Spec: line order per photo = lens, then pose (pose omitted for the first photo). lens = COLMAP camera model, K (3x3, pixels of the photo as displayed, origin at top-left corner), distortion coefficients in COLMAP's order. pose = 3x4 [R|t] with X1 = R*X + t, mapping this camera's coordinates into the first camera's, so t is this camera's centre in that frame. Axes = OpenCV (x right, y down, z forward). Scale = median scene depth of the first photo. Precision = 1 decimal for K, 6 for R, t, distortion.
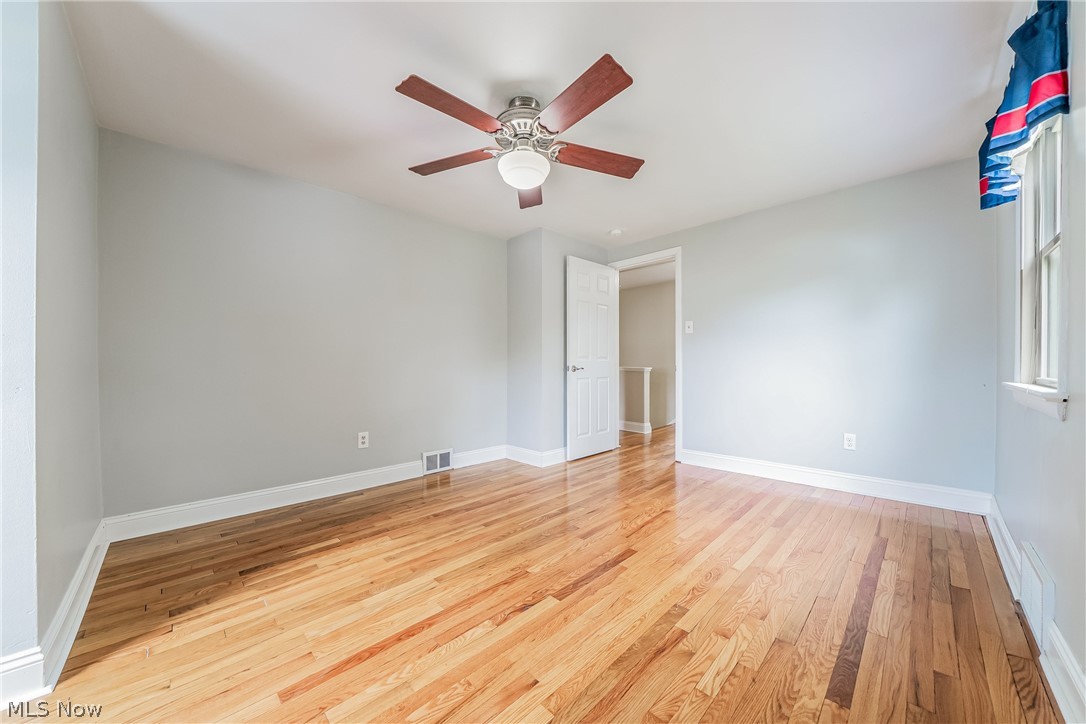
lens RADIAL K [[378.6, 0, 544.2], [0, 378.6, 361.1], [0, 0, 1]] dist [-0.017479, 0.000049]
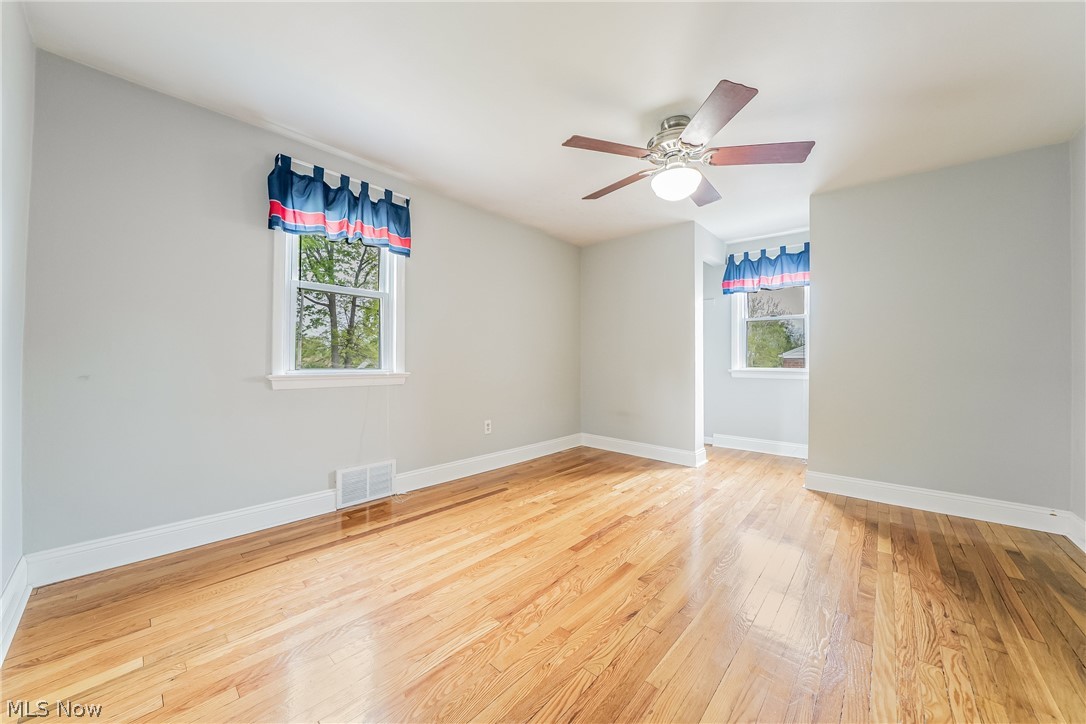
lens RADIAL K [[378.6, 0, 544.2], [0, 378.6, 361.1], [0, 0, 1]] dist [-0.017479, 0.000049]
pose [[-0.997558, -0.006189, -0.069571, 0.430020], [-0.005732, 0.999961, -0.006759, 0.016098], [0.069610, -0.006344, -0.997554, 2.225713]]
